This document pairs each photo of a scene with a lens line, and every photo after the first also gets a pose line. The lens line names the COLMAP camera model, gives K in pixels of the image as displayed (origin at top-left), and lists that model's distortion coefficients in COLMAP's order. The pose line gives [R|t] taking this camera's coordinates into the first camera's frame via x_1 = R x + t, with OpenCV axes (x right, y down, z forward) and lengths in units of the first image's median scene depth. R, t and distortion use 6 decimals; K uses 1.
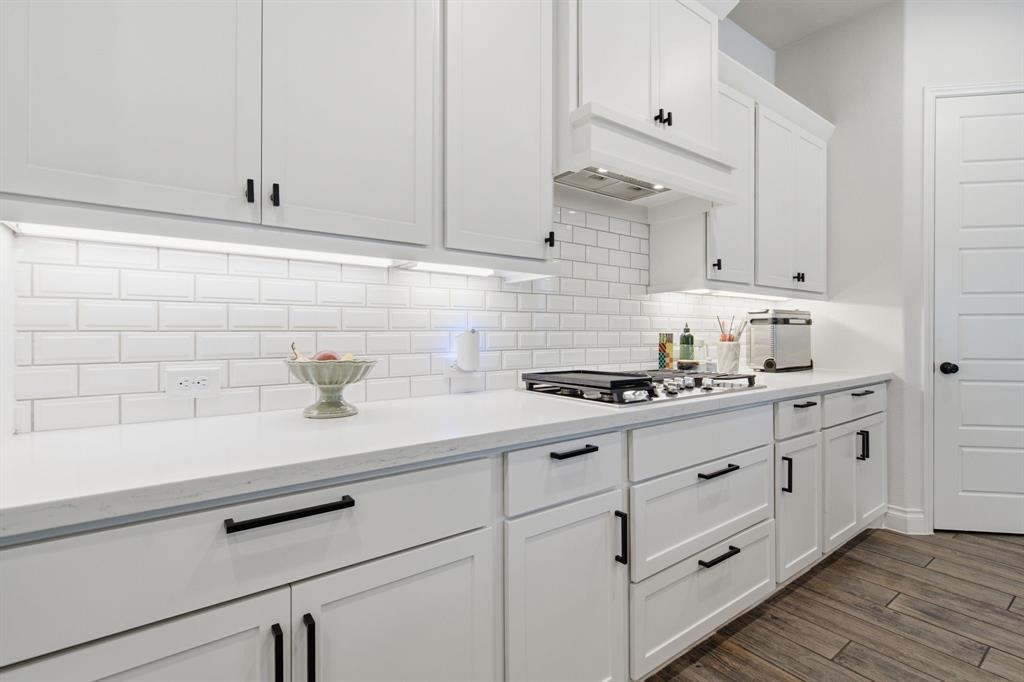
lens RADIAL K [[472.1, 0, 507.4], [0, 472.1, 334.2], [0, 0, 1]] dist [0.003616, -0.001969]
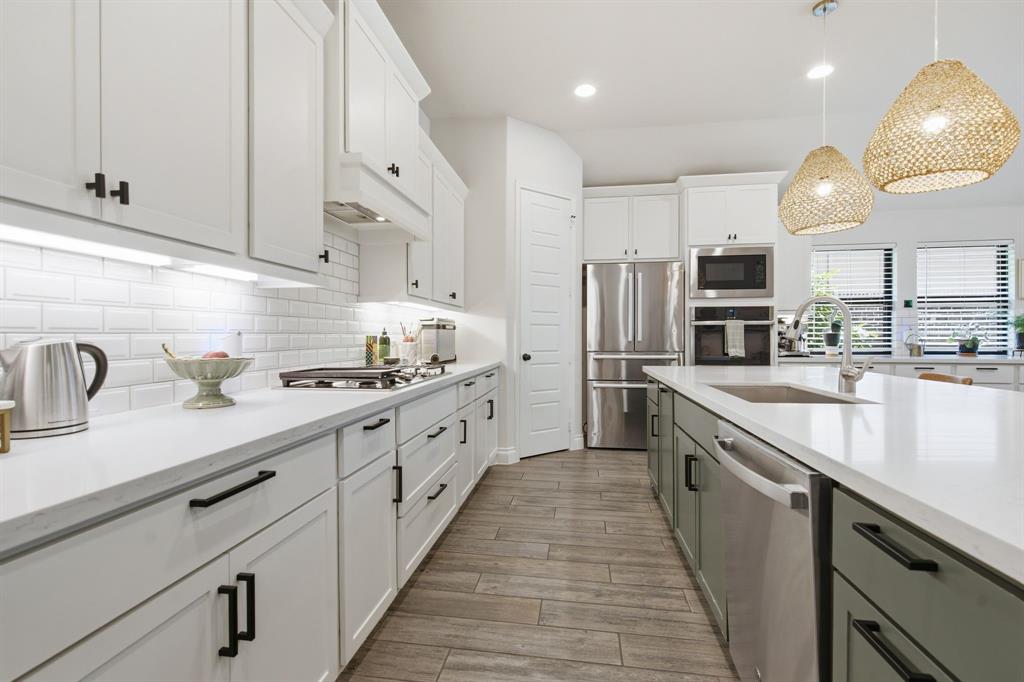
lens RADIAL K [[472.1, 0, 511.5], [0, 472.1, 339.9], [0, 0, 1]] dist [0.003616, -0.001969]
pose [[0.702744, -0.005685, 0.711420, -0.363889], [0.000097, 0.999969, 0.007896, -0.000673], [-0.711443, -0.005480, 0.702723, -0.144975]]
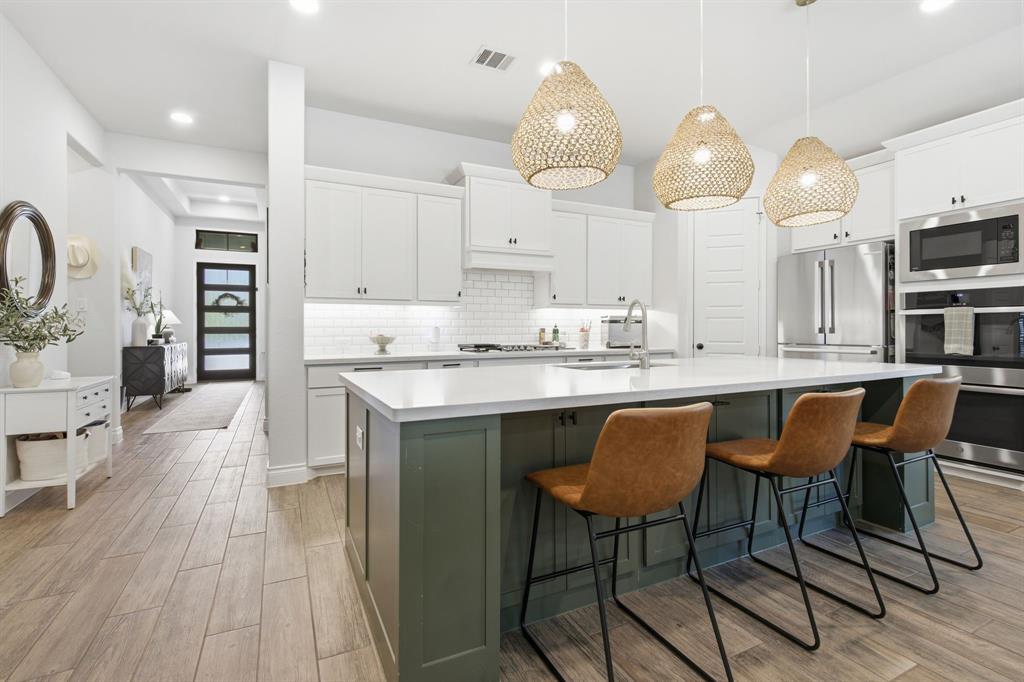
lens RADIAL K [[472.1, 0, 510.4], [0, 472.1, 330.7], [0, 0, 1]] dist [0.003616, -0.001969]
pose [[0.983766, 0.000405, -0.179453, 0.752945], [0.000490, 0.999988, 0.004940, -0.000687], [0.179453, -0.004947, 0.983754, -1.420568]]
